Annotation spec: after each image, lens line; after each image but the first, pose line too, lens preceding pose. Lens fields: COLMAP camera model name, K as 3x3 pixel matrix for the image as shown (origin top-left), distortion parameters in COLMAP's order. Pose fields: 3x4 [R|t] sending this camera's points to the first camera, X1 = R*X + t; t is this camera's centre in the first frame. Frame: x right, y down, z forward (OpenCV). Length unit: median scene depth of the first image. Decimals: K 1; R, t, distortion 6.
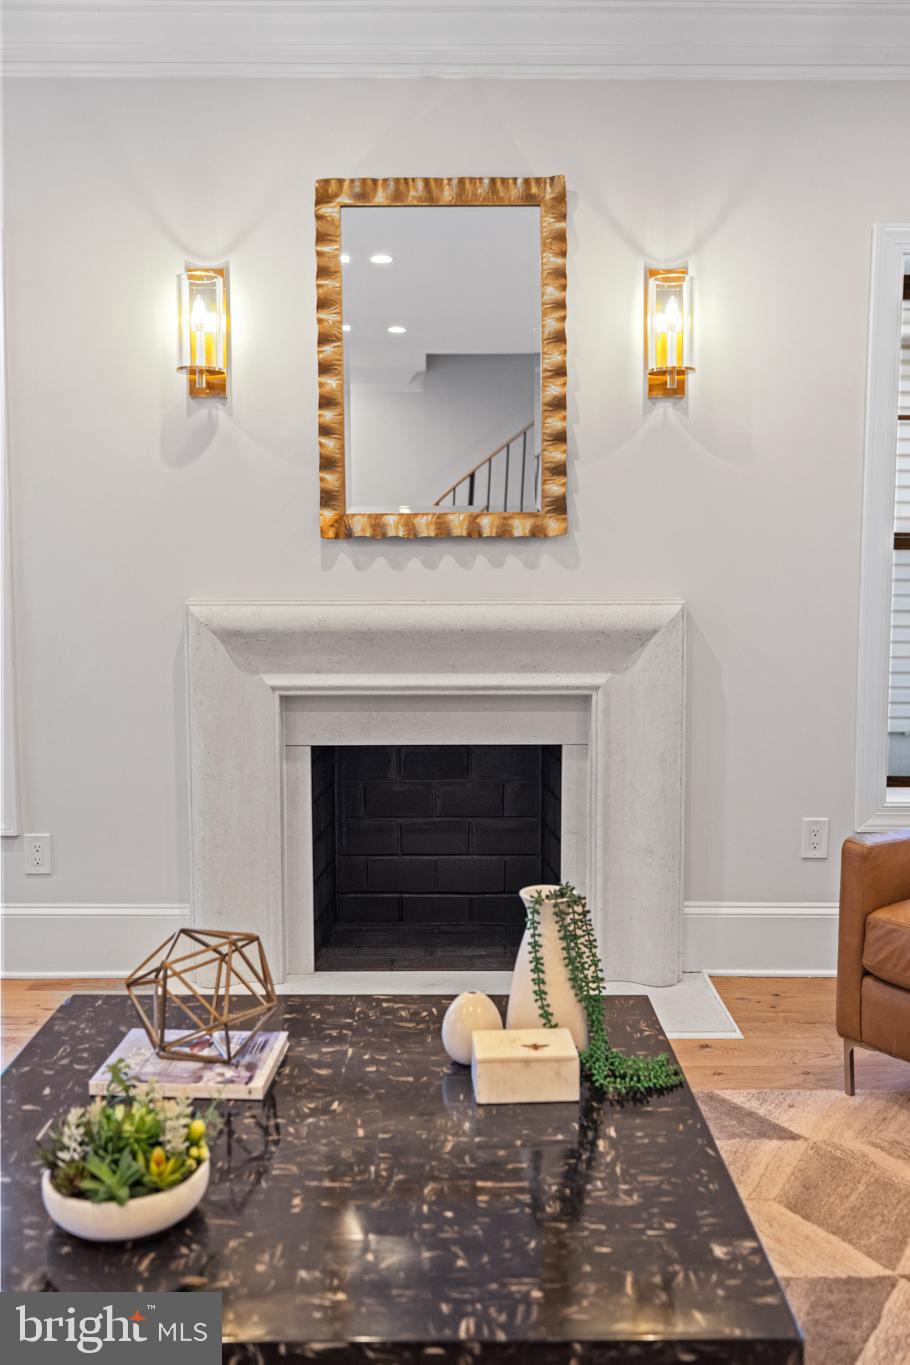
lens RADIAL K [[1379.9, 0, 468.3], [0, 1379.9, 668.8], [0, 0, 1]] dist [-0.012962, 0.000000]
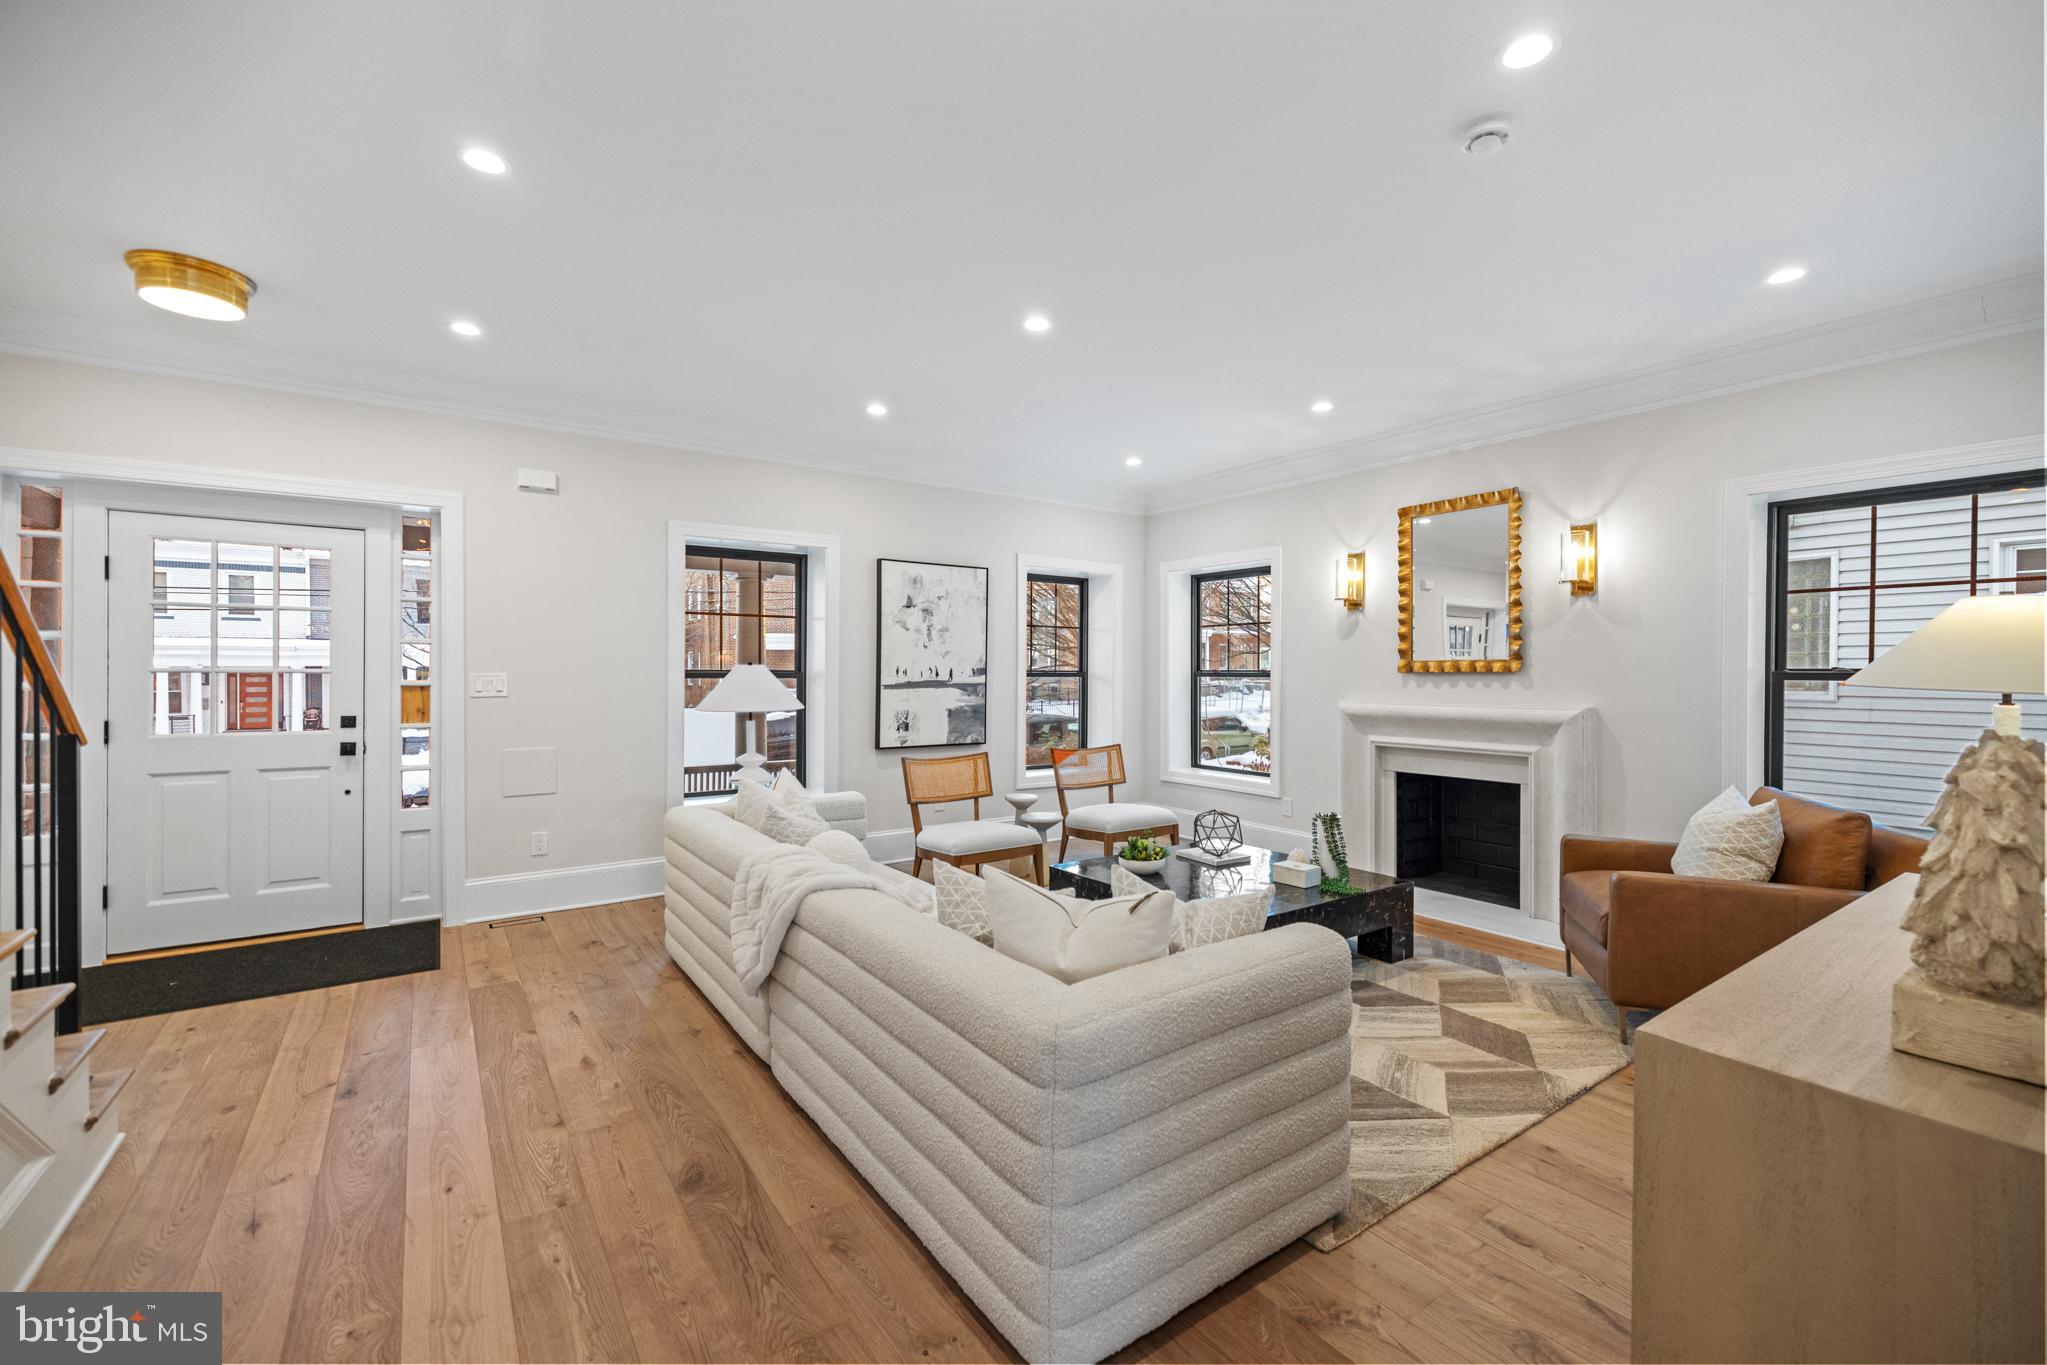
lens RADIAL K [[868.7, 0, 1019.3], [0, 868.7, 667.4], [0, 0, 1]] dist [0.003270, -0.000543]
pose [[0.574247, -0.001740, -0.818681, 0.648308], [-0.098101, 0.992646, -0.070921, 0.048510], [0.812784, 0.121040, 0.569853, -0.229099]]
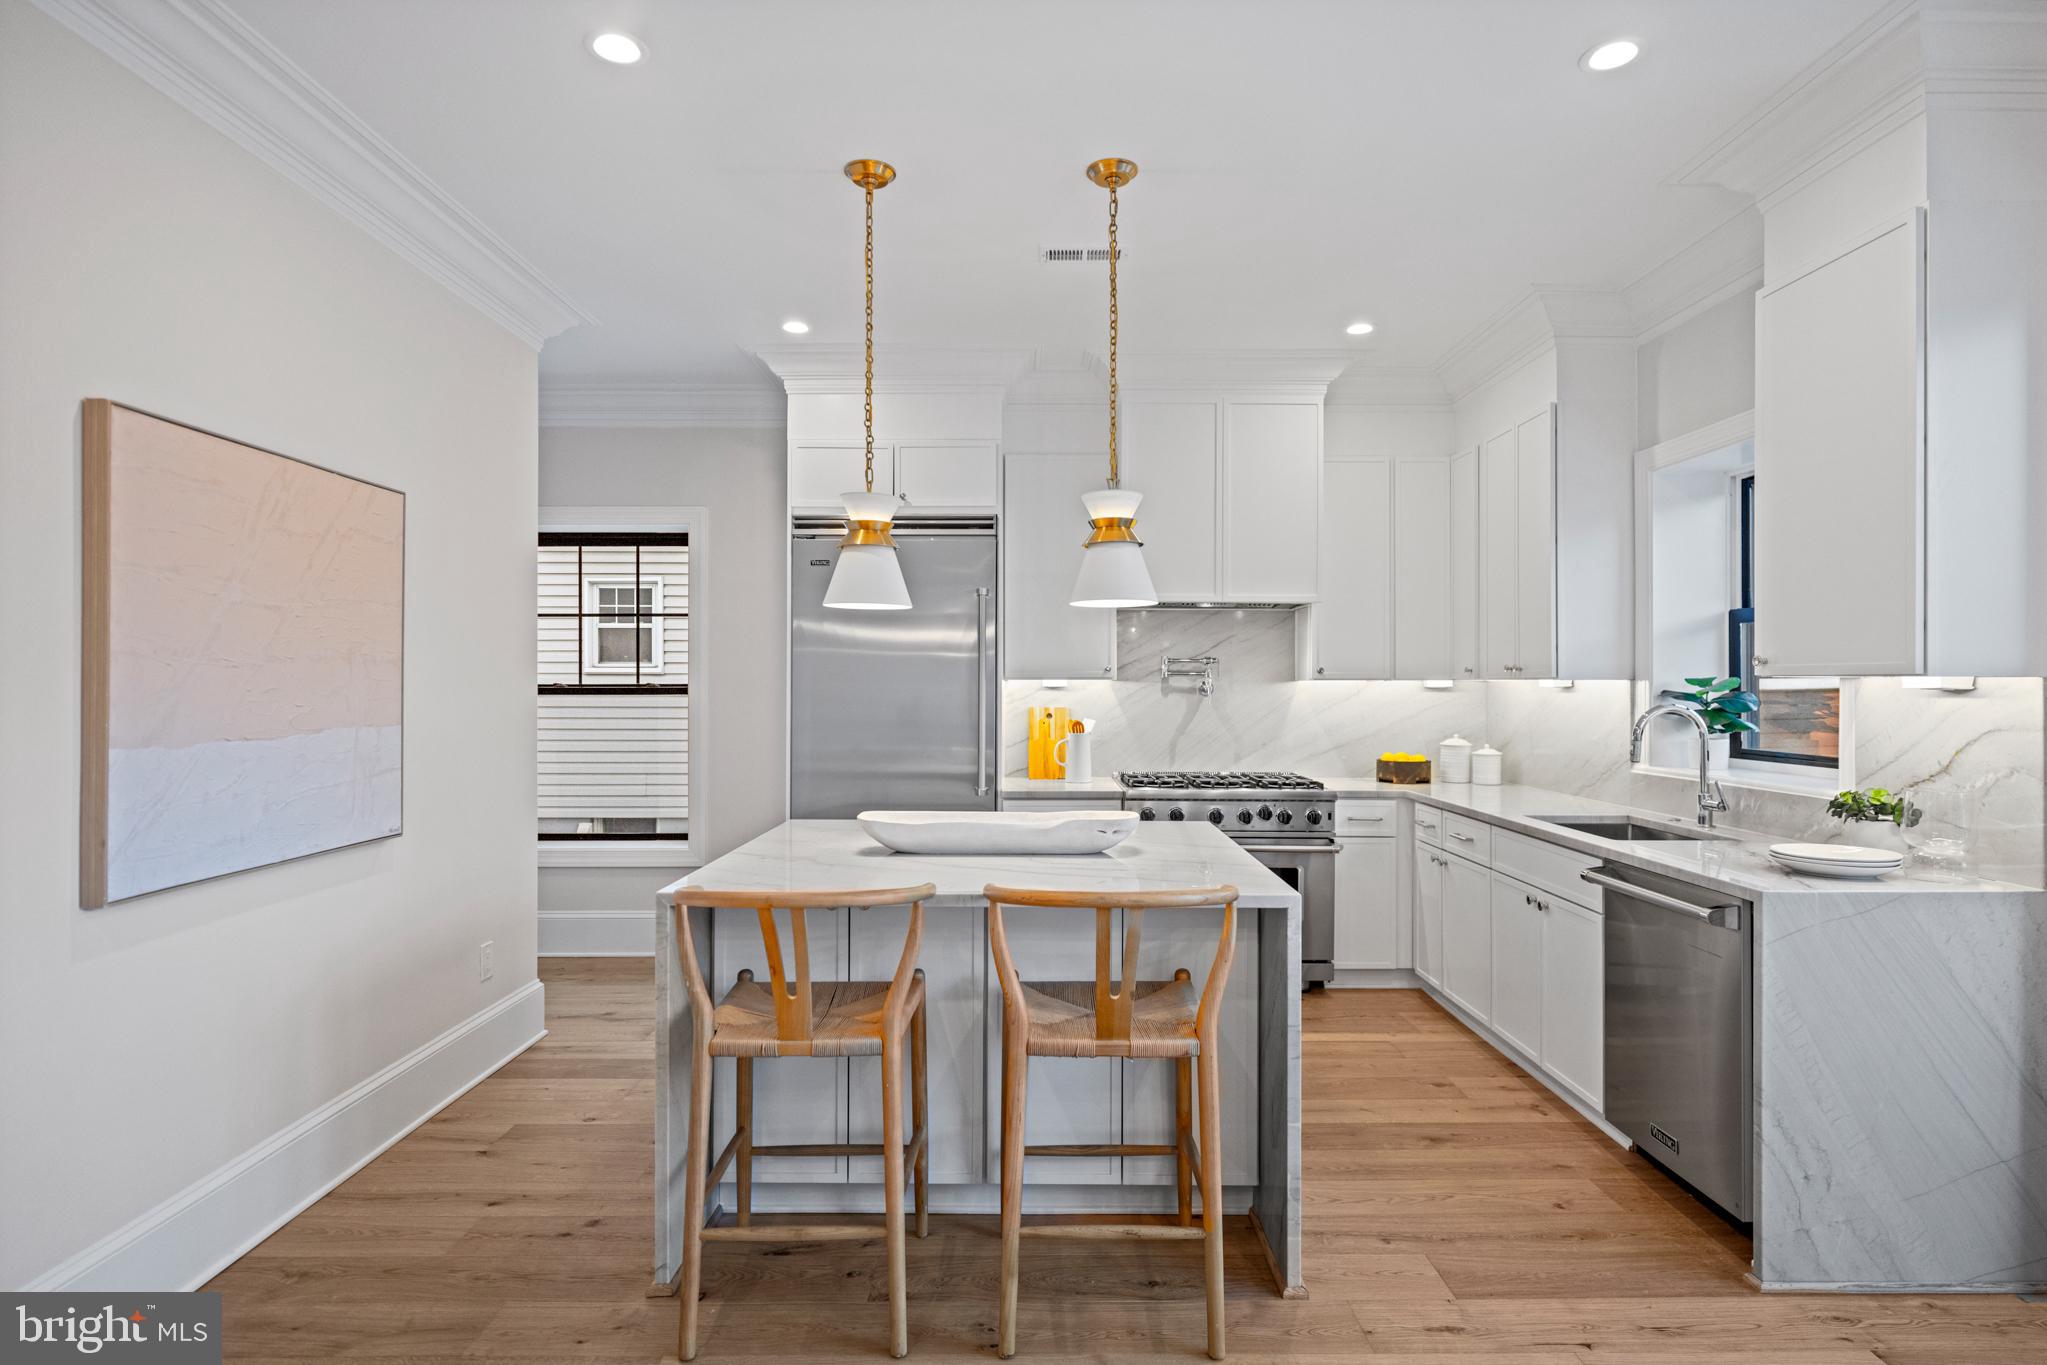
lens RADIAL K [[1051.7, 0, 1038.3], [0, 1051.7, 683.4], [0, 0, 1]] dist [0.003589, -0.000318]
pose [[0.999983, -0.002823, 0.005088, 1.564975], [0.003419, 0.992625, -0.121176, 0.057660], [-0.004708, 0.121191, 0.992618, -0.299651]]
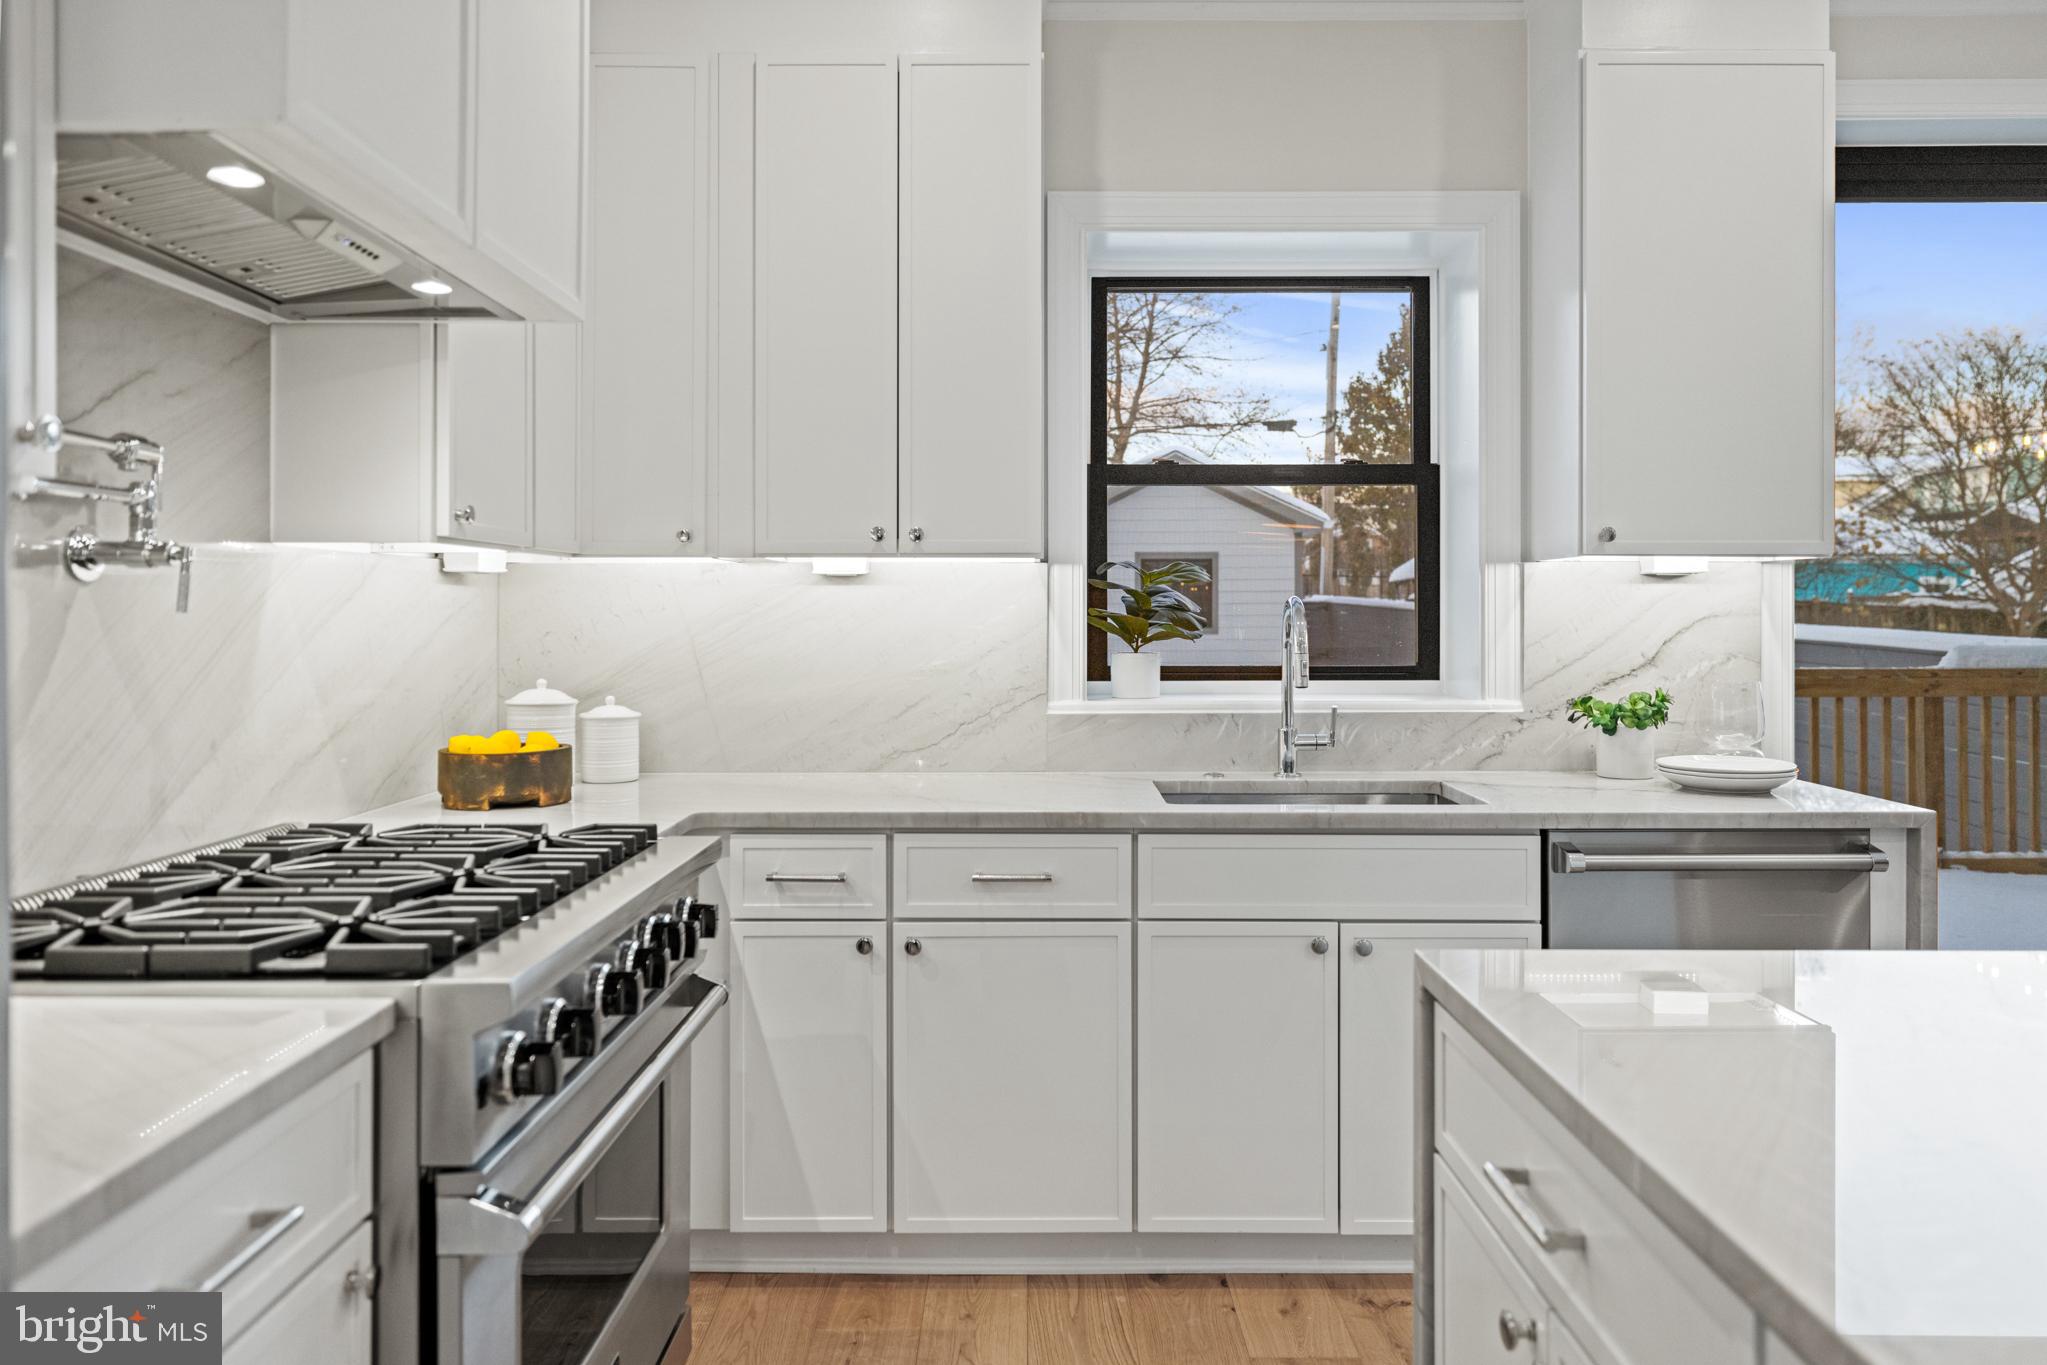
lens RADIAL K [[1389.0, 0, 1009.3], [0, 1389.0, 603.1], [0, 0, 1]] dist [0.000849, -0.001737]
pose [[0.009210, 0.002940, 0.999953, 1.330557], [0.120404, 0.992717, -0.004027, -0.040661], [-0.992682, 0.120436, 0.008789, 0.702428]]
